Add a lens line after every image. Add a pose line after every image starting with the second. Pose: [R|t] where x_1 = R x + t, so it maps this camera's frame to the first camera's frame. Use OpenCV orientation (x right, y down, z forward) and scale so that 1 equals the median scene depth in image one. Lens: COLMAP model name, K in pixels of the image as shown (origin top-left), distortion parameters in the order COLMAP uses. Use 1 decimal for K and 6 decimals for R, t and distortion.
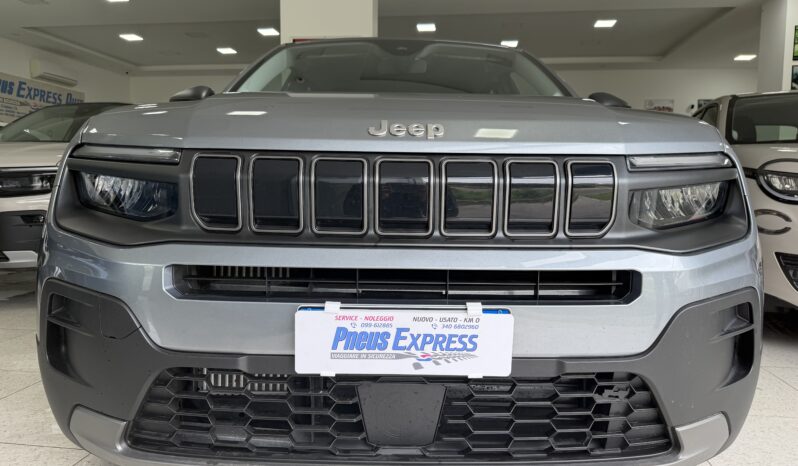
lens RADIAL K [[590.7, 0, 395.7], [0, 590.7, 244.6], [0, 0, 1]] dist [0.089682, -0.114739]
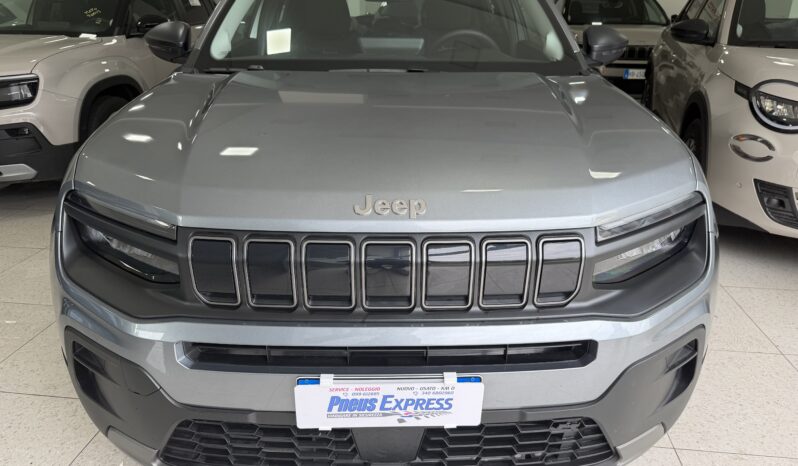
lens RADIAL K [[590.7, 0, 395.7], [0, 590.7, 244.6], [0, 0, 1]] dist [0.089682, -0.114739]
pose [[0.999897, -0.011261, 0.008904, 0.018419], [0.008072, 0.953900, 0.300018, -0.460320], [-0.011872, -0.299915, 0.953892, -0.019629]]
